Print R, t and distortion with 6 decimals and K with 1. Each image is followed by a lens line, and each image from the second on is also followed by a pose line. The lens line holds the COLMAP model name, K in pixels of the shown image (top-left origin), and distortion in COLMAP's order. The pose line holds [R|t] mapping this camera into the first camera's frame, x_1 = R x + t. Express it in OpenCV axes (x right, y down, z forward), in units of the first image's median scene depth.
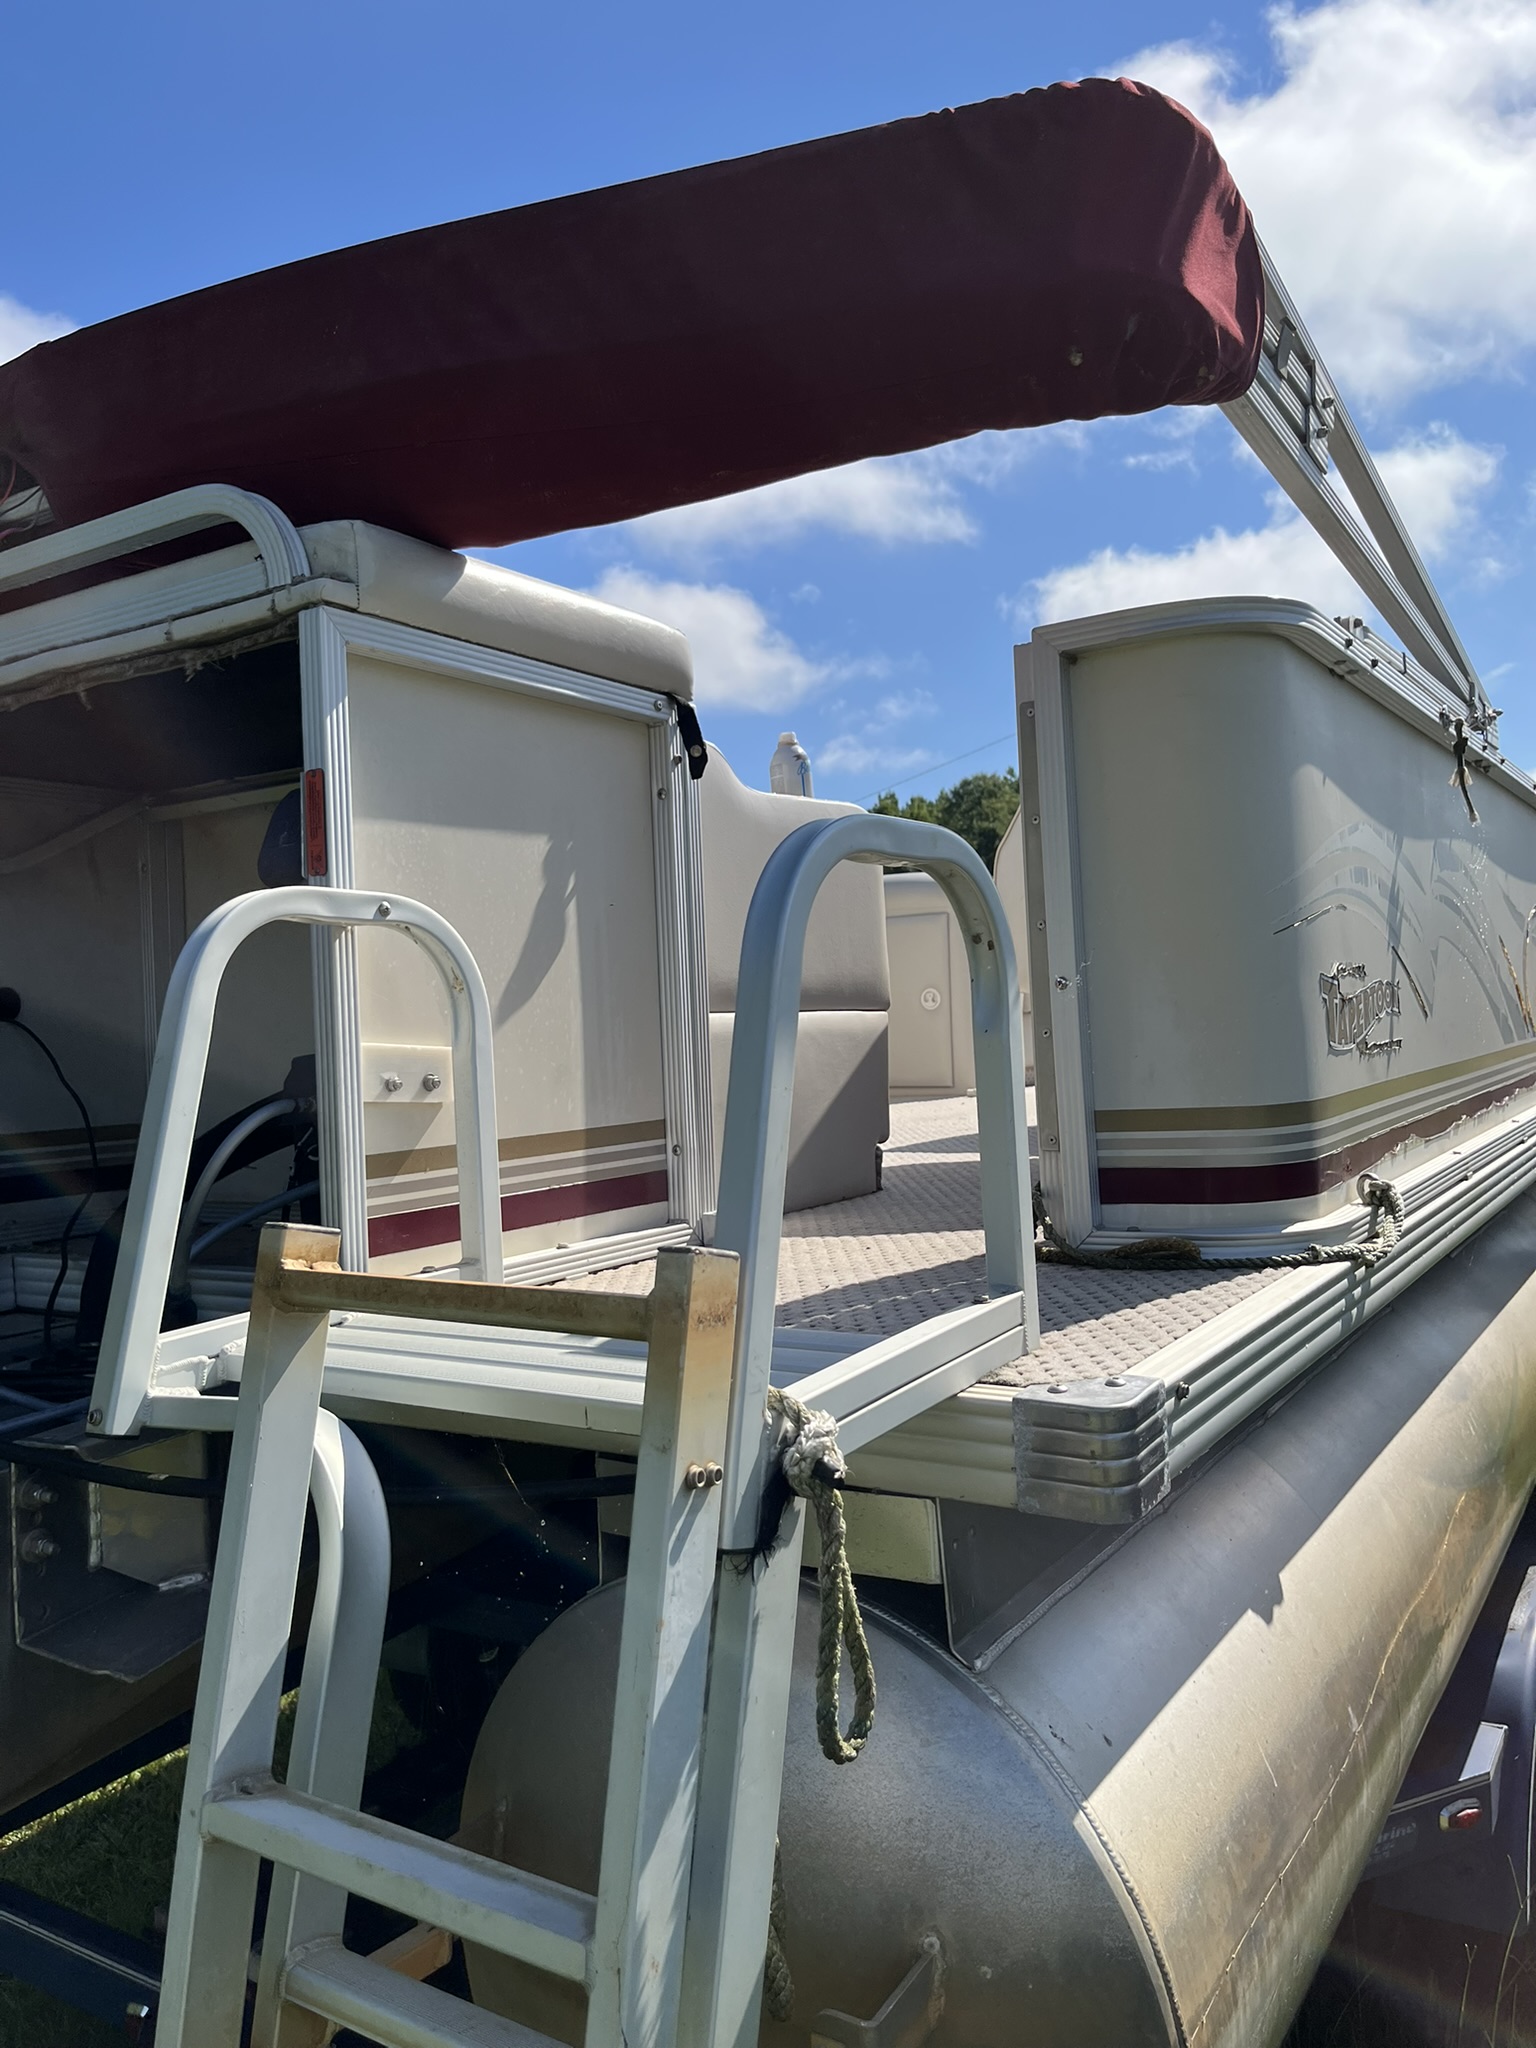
lens RADIAL K [[1567.8, 0, 769.1], [0, 1567.8, 1013.8], [0, 0, 1]] dist [0.019168, -0.019046]
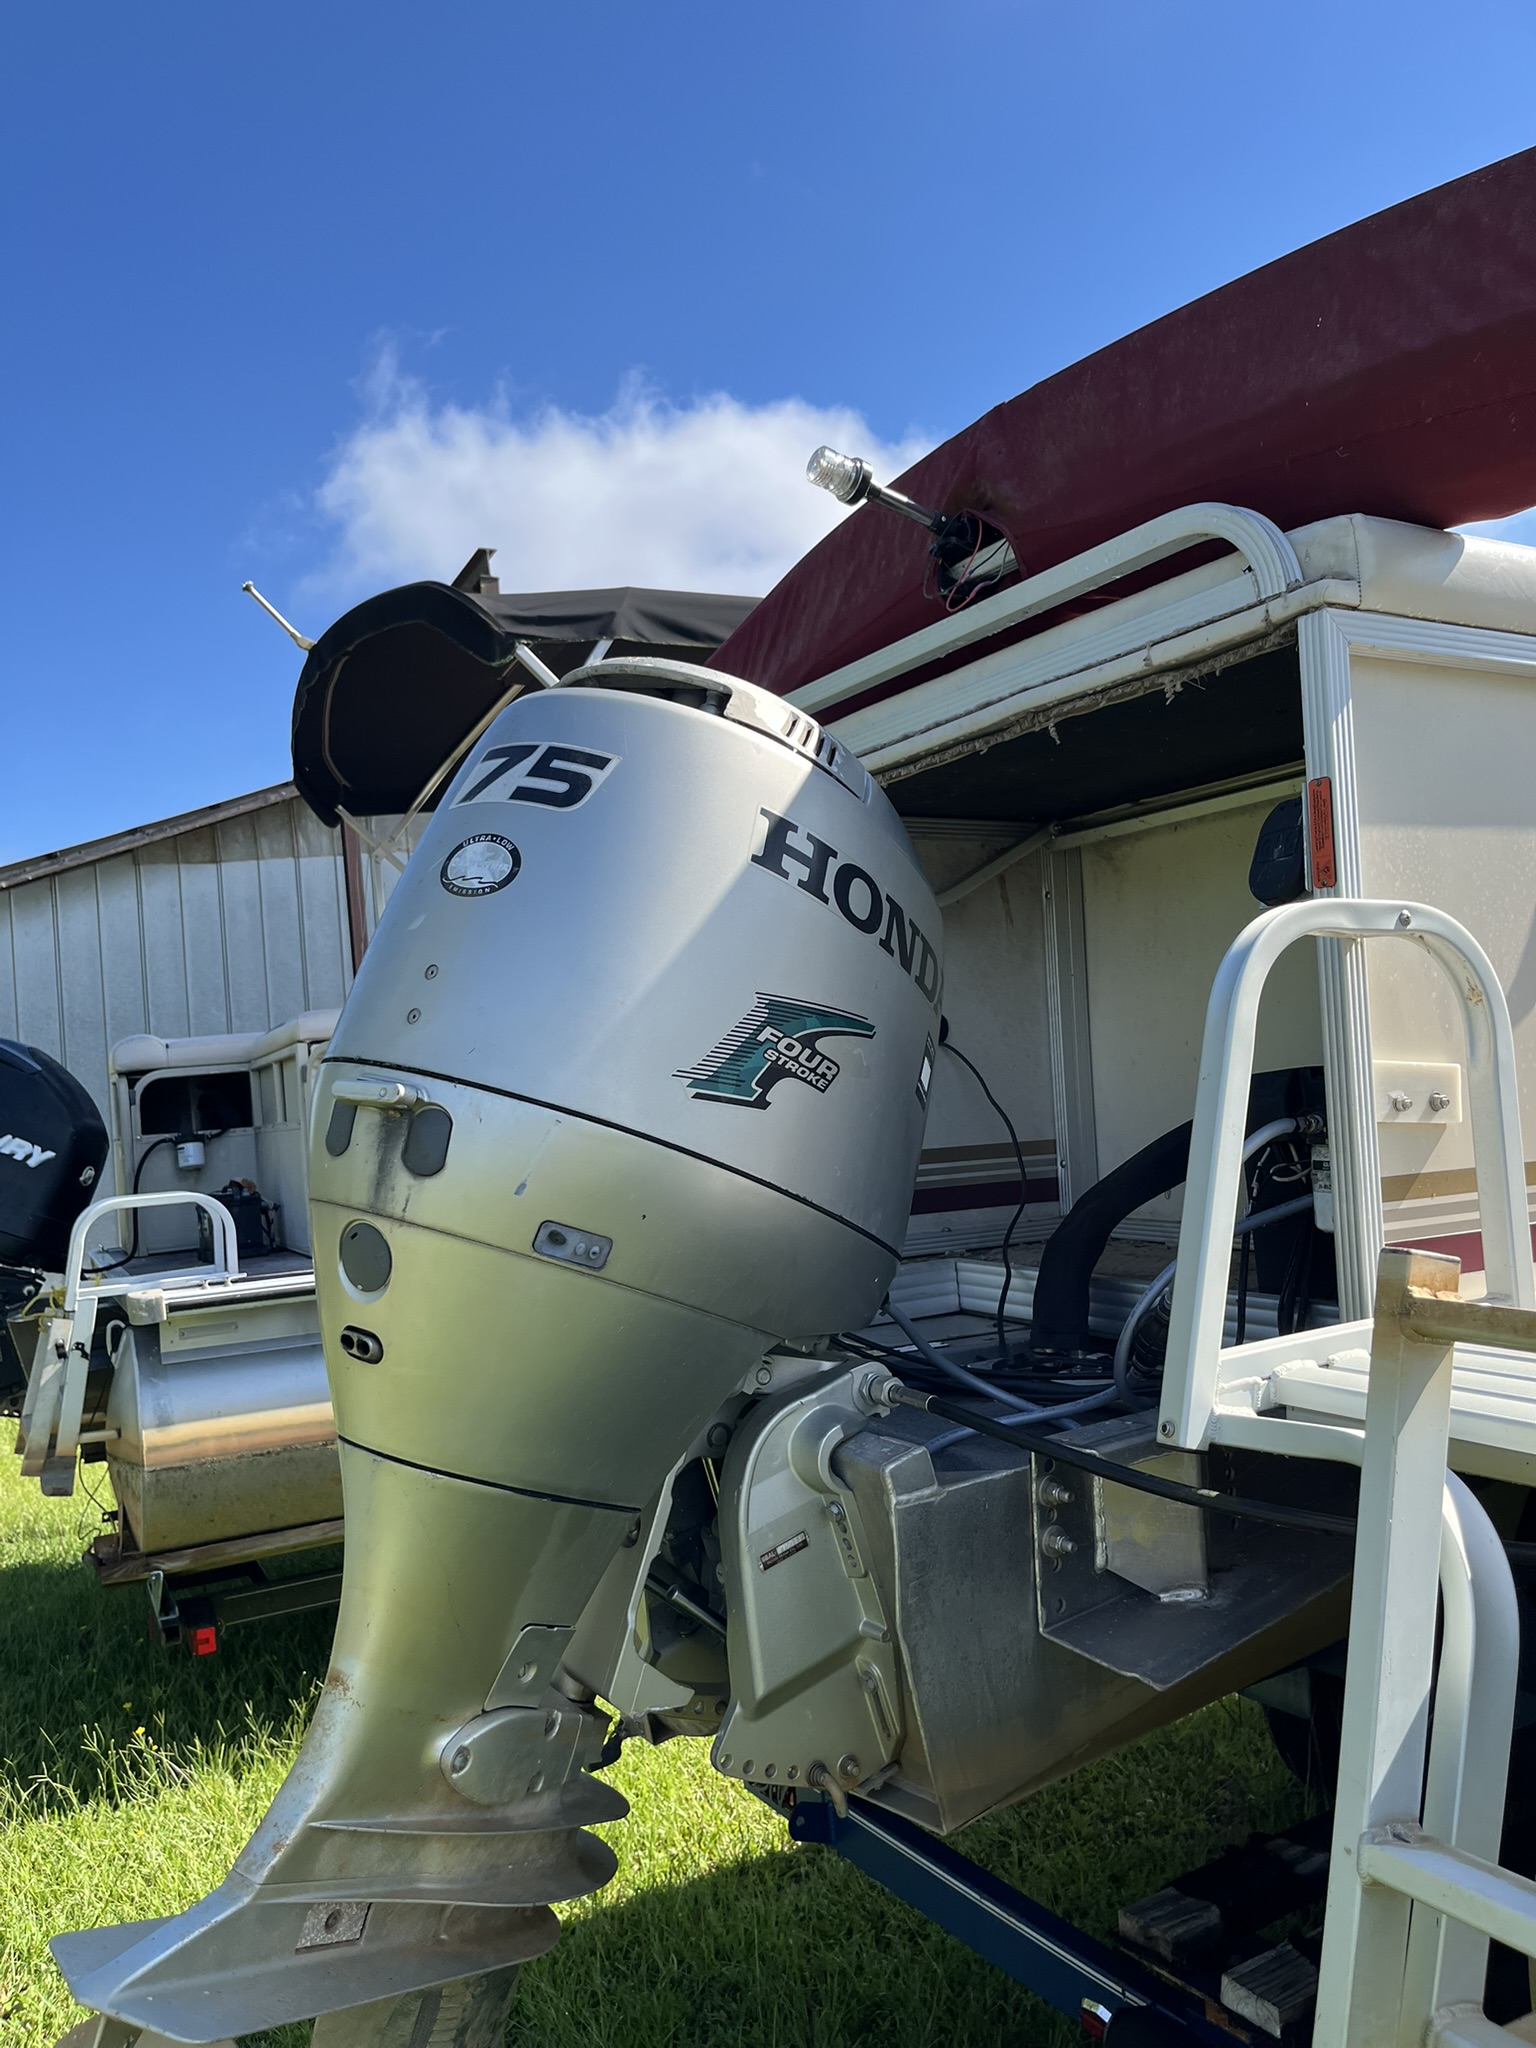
lens RADIAL K [[1572.1, 0, 767.2], [0, 1572.1, 1032.5], [0, 0, 1]] dist [0.006327, -0.015855]
pose [[0.884434, -0.018497, -0.466299, -0.138065], [0.018274, 0.999821, -0.005000, -0.000032], [0.466308, -0.004099, 0.884613, -0.016605]]
